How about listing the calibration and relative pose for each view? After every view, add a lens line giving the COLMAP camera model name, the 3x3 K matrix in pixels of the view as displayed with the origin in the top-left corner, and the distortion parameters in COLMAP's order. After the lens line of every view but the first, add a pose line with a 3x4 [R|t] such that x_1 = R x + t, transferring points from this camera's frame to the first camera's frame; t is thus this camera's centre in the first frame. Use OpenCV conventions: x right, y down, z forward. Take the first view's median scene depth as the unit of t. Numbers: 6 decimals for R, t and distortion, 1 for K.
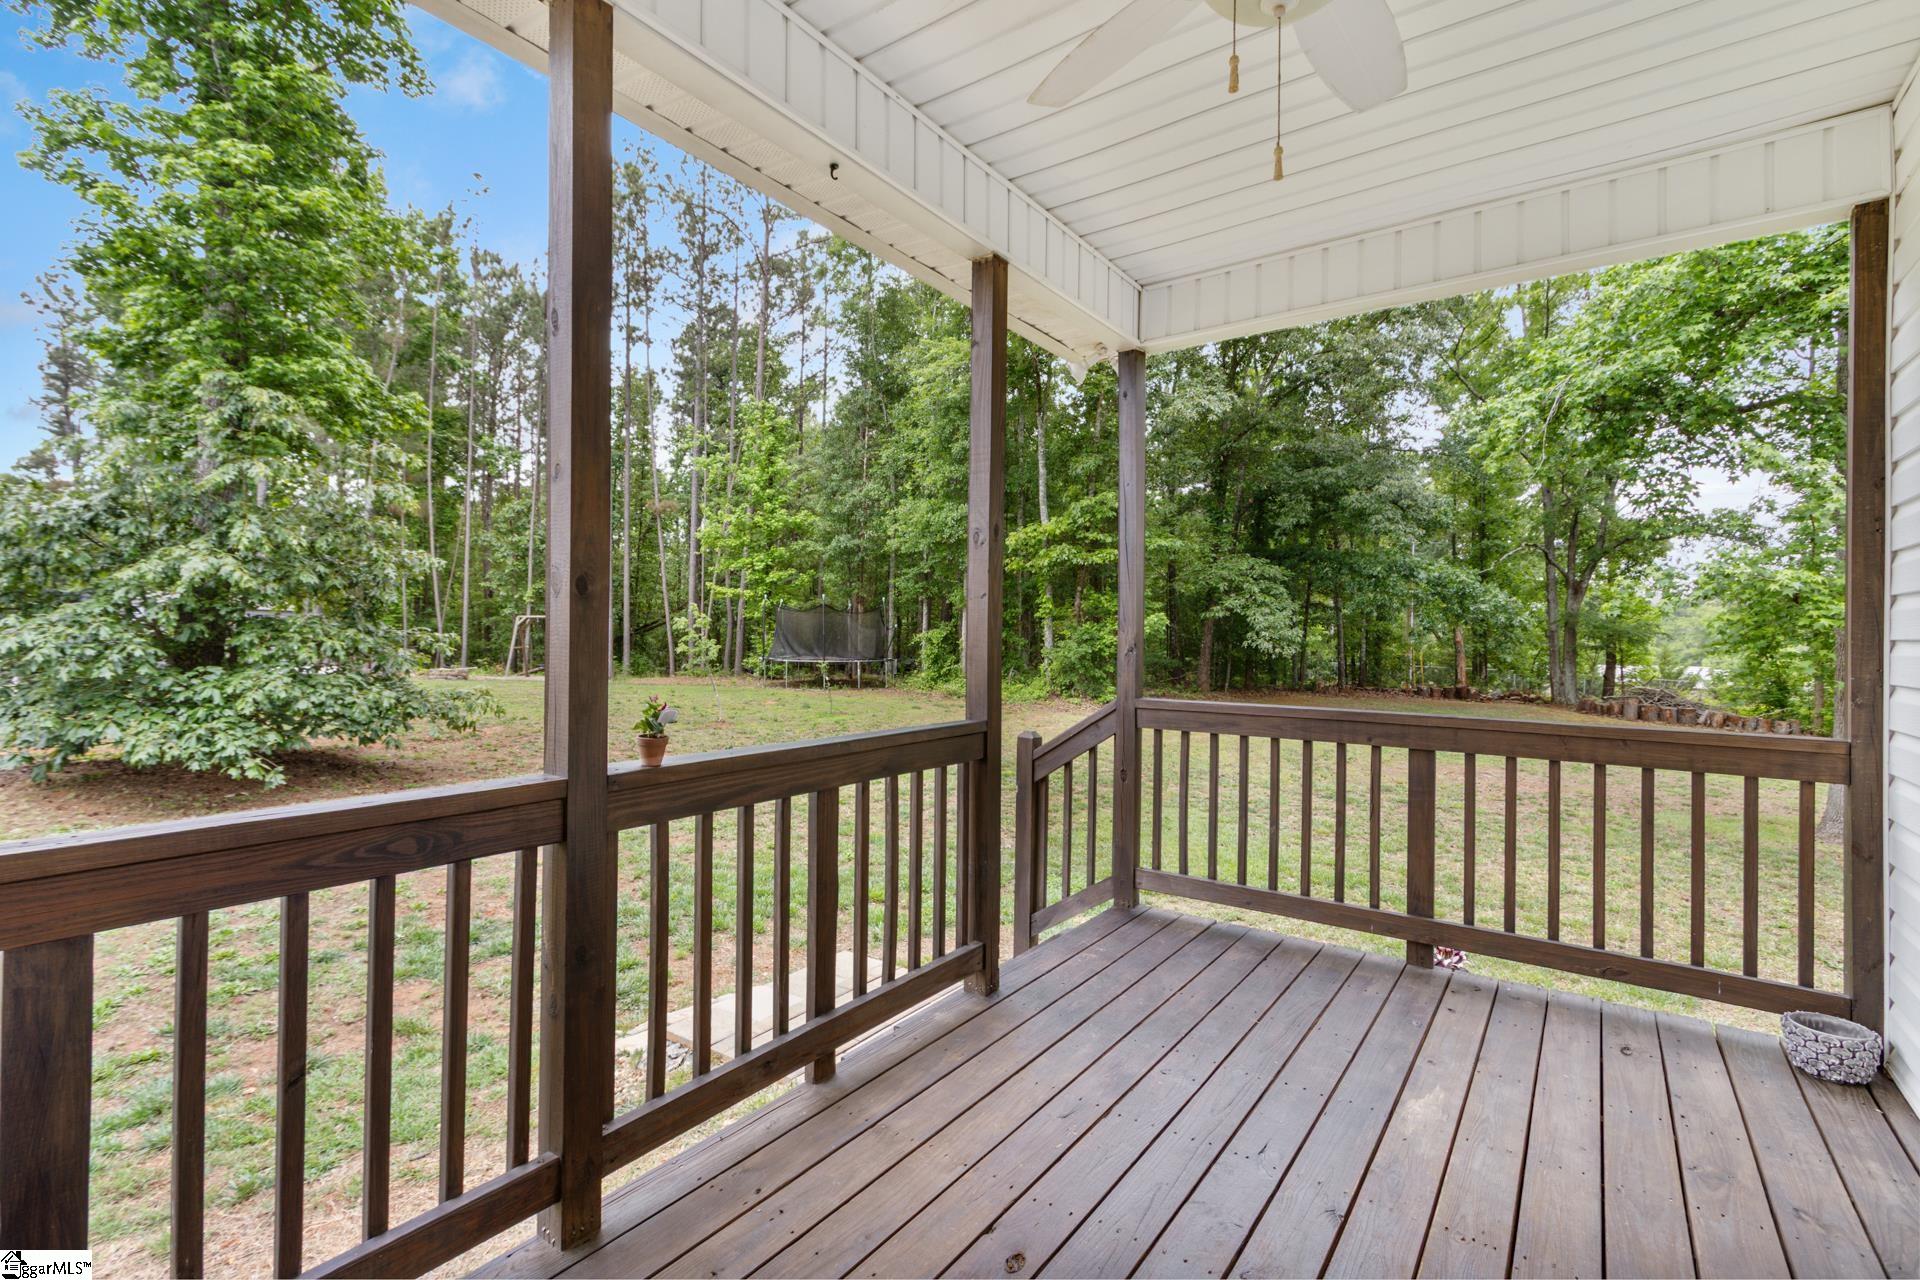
lens RADIAL K [[880.8, 0, 953.4], [0, 880.8, 634.1], [0, 0, 1]] dist [0.005404, -0.001943]
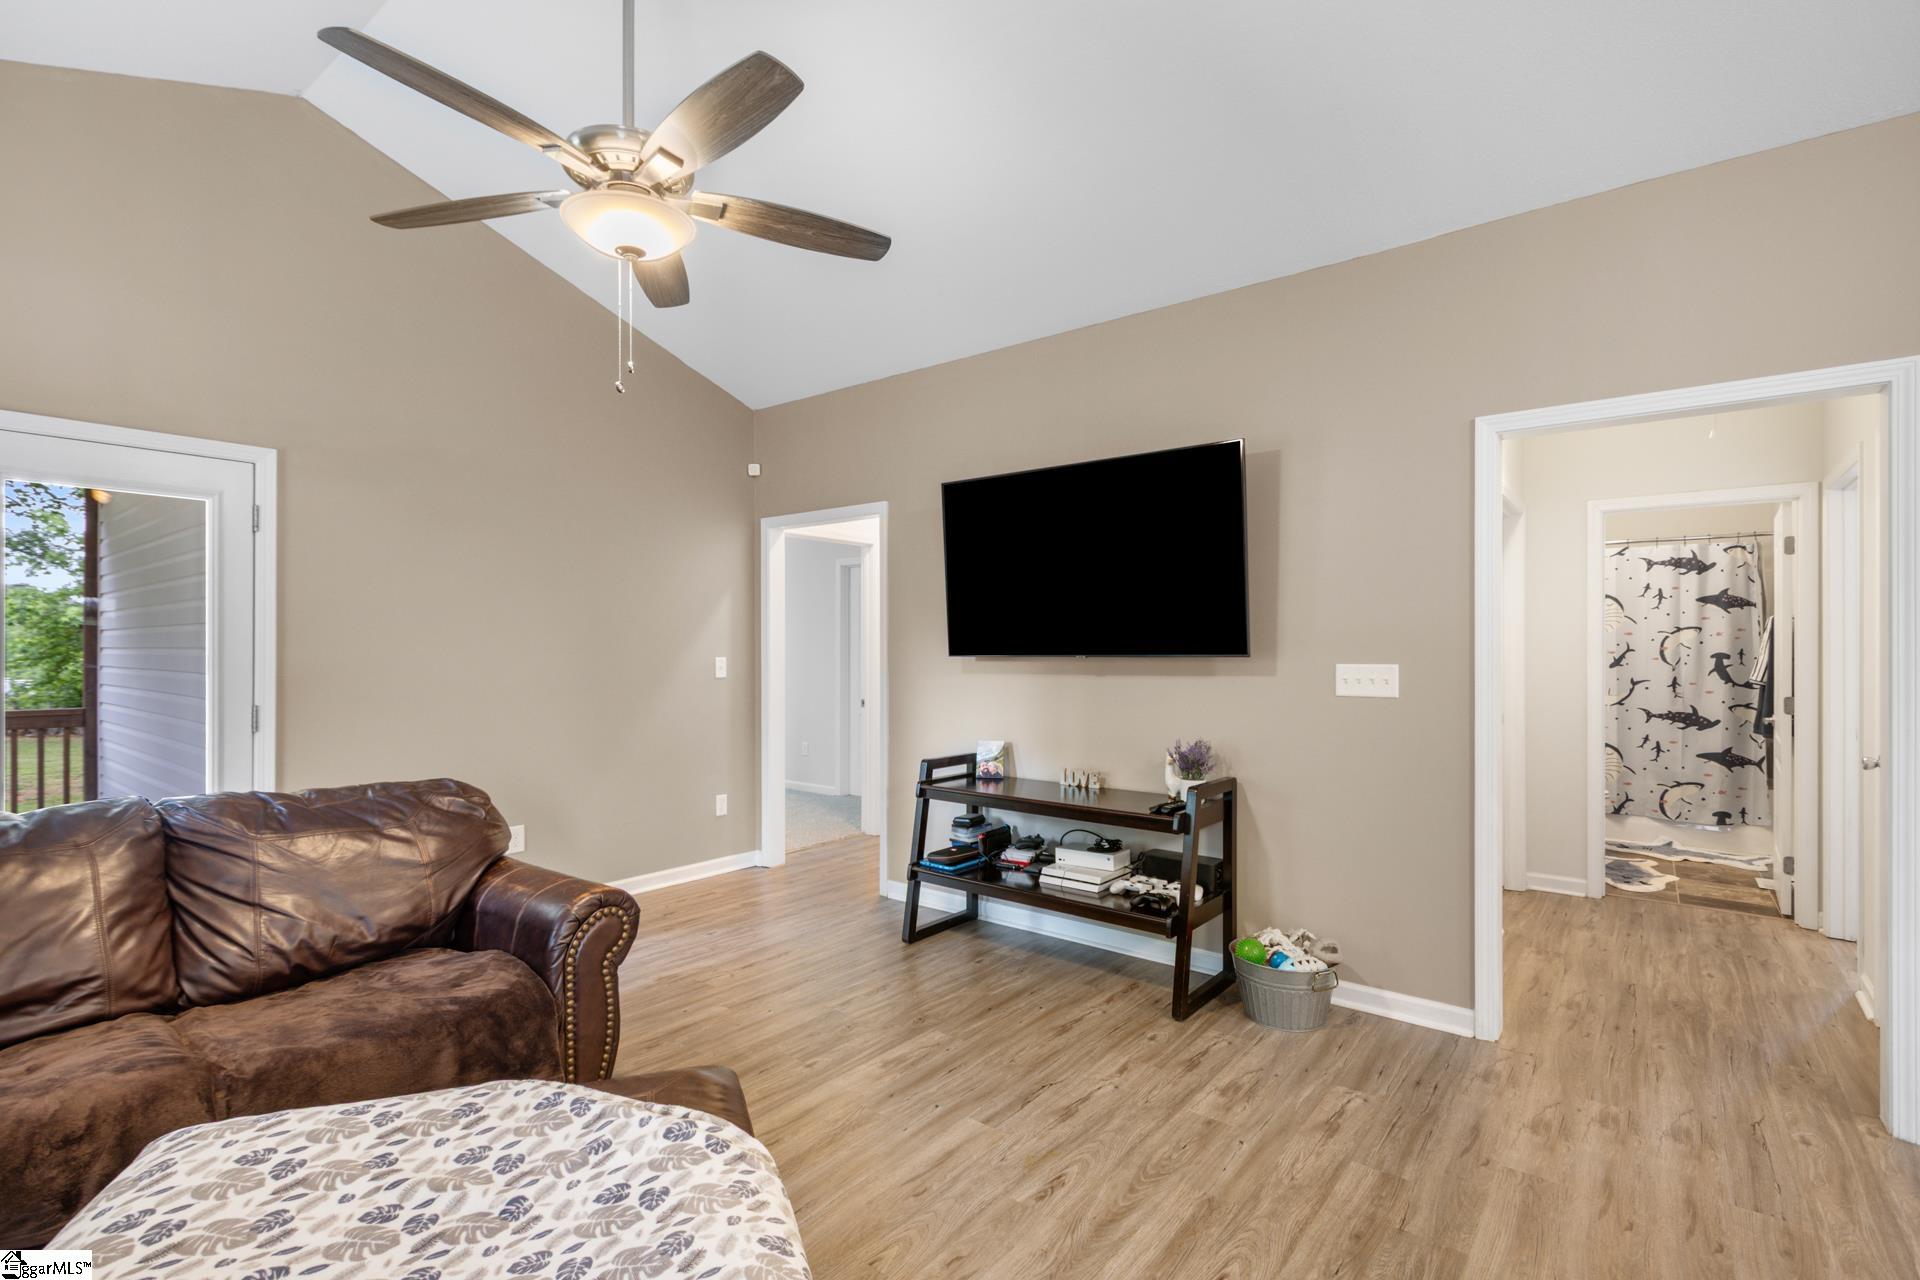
lens RADIAL K [[880.8, 0, 953.5], [0, 880.8, 648.7], [0, 0, 1]] dist [0.005404, -0.001943]
pose [[0.044288, -0.008993, 0.998978, -0.365444], [0.000305, 0.999960, 0.008989, -0.016575], [-0.999019, -0.000093, 0.044289, -0.419798]]
